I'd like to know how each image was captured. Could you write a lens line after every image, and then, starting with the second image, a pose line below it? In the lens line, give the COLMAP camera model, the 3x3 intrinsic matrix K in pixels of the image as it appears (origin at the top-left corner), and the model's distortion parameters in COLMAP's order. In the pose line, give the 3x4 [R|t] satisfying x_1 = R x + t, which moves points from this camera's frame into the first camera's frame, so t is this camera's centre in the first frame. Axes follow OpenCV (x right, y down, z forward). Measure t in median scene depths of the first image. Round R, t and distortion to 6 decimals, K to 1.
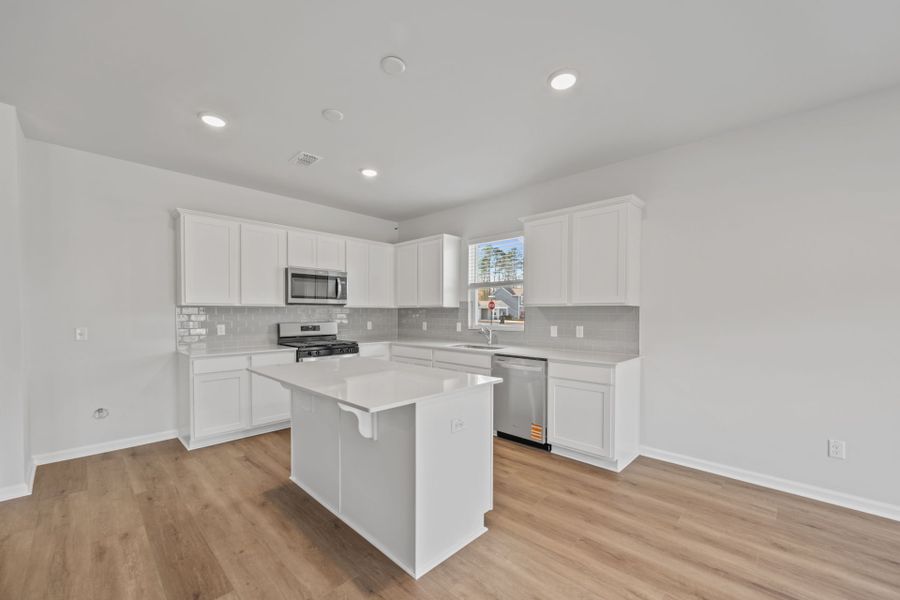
lens RADIAL K [[360.4, 0, 457.5], [0, 360.4, 313.9], [0, 0, 1]] dist [-0.000041, -0.000111]
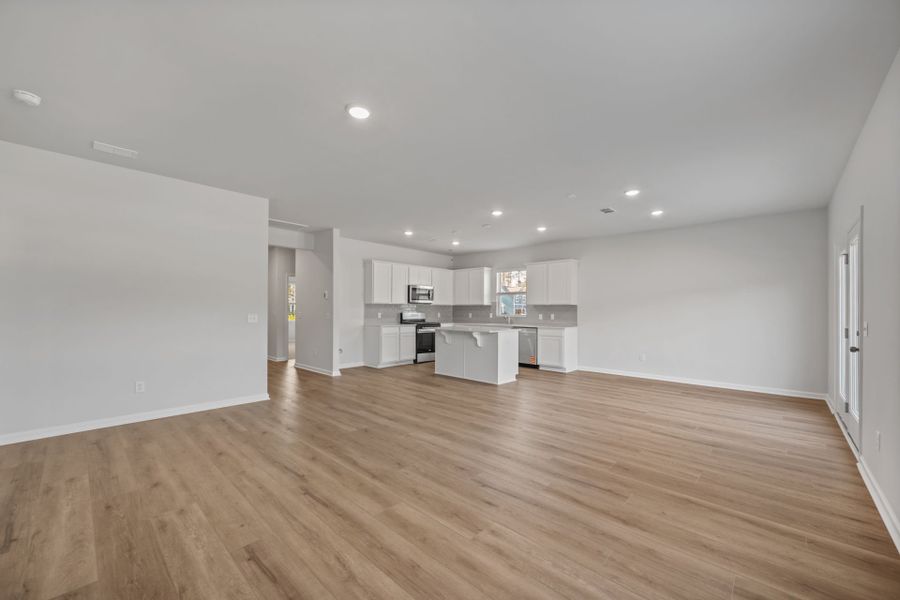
lens RADIAL K [[358.0, 0, 453.1], [0, 358.0, 311.6], [0, 0, 1]] dist [-0.001352, -0.000146]
pose [[0.999931, 0.005734, 0.010244, -0.245848], [-0.005726, 0.999983, -0.000826, 0.020925], [-0.010249, 0.000768, 0.999947, -1.005079]]
